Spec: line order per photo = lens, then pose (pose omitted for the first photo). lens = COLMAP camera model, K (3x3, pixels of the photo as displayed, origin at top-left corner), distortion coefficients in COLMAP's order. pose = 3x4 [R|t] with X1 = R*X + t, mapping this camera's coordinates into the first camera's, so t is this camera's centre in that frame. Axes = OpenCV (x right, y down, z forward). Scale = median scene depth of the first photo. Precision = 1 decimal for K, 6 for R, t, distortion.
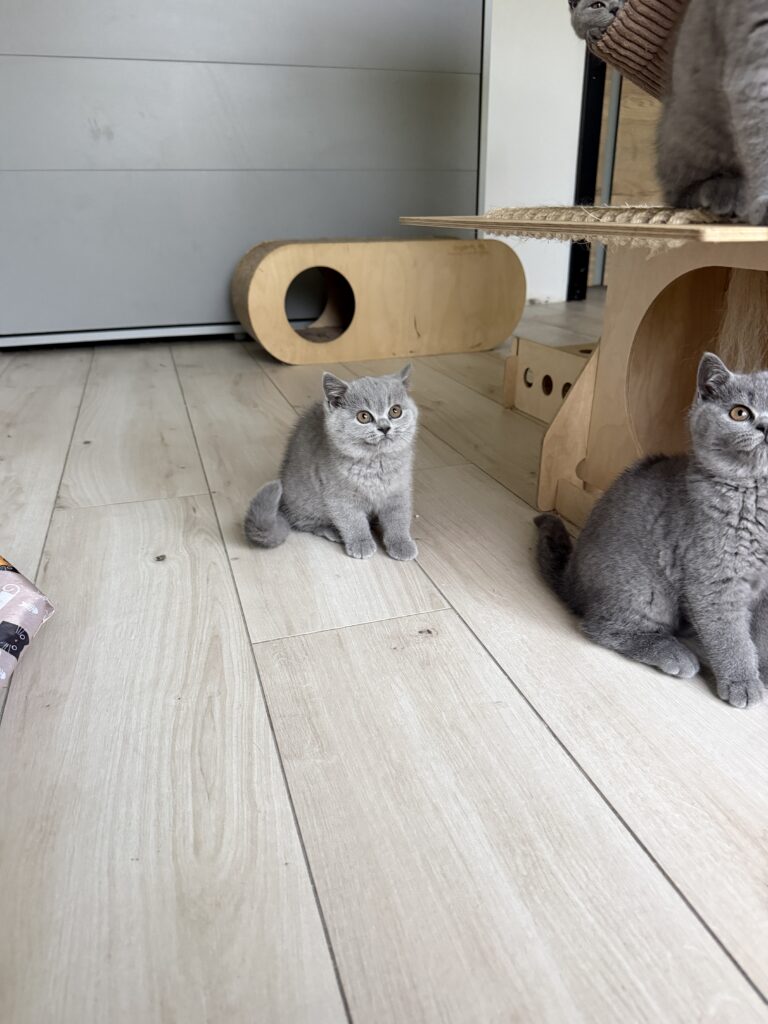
lens RADIAL K [[721.3, 0, 389.1], [0, 721.3, 533.8], [0, 0, 1]] dist [0.096268, -0.173784]
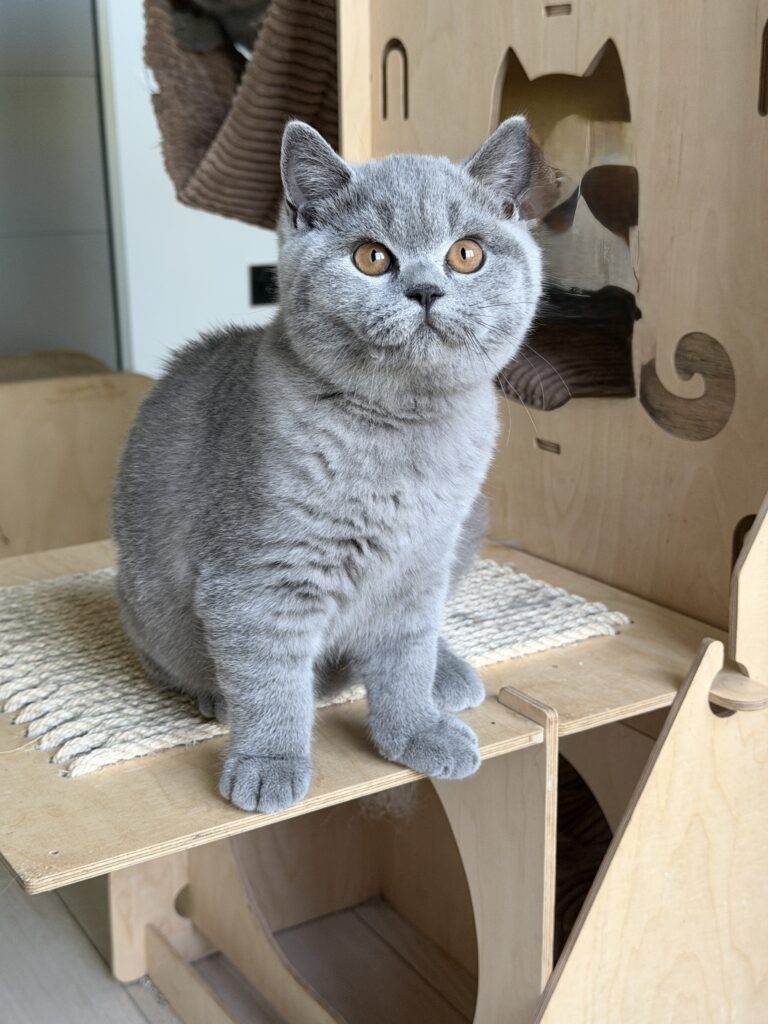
lens RADIAL K [[1455.7, 0, 399.4], [0, 1455.7, 499.3], [0, 0, 1]] dist [0.117721, -0.052733]
pose [[0.977212, -0.061210, 0.203249, 0.268624], [0.092106, 0.984956, -0.146216, -0.283254], [-0.191242, 0.161604, 0.968148, -0.350514]]
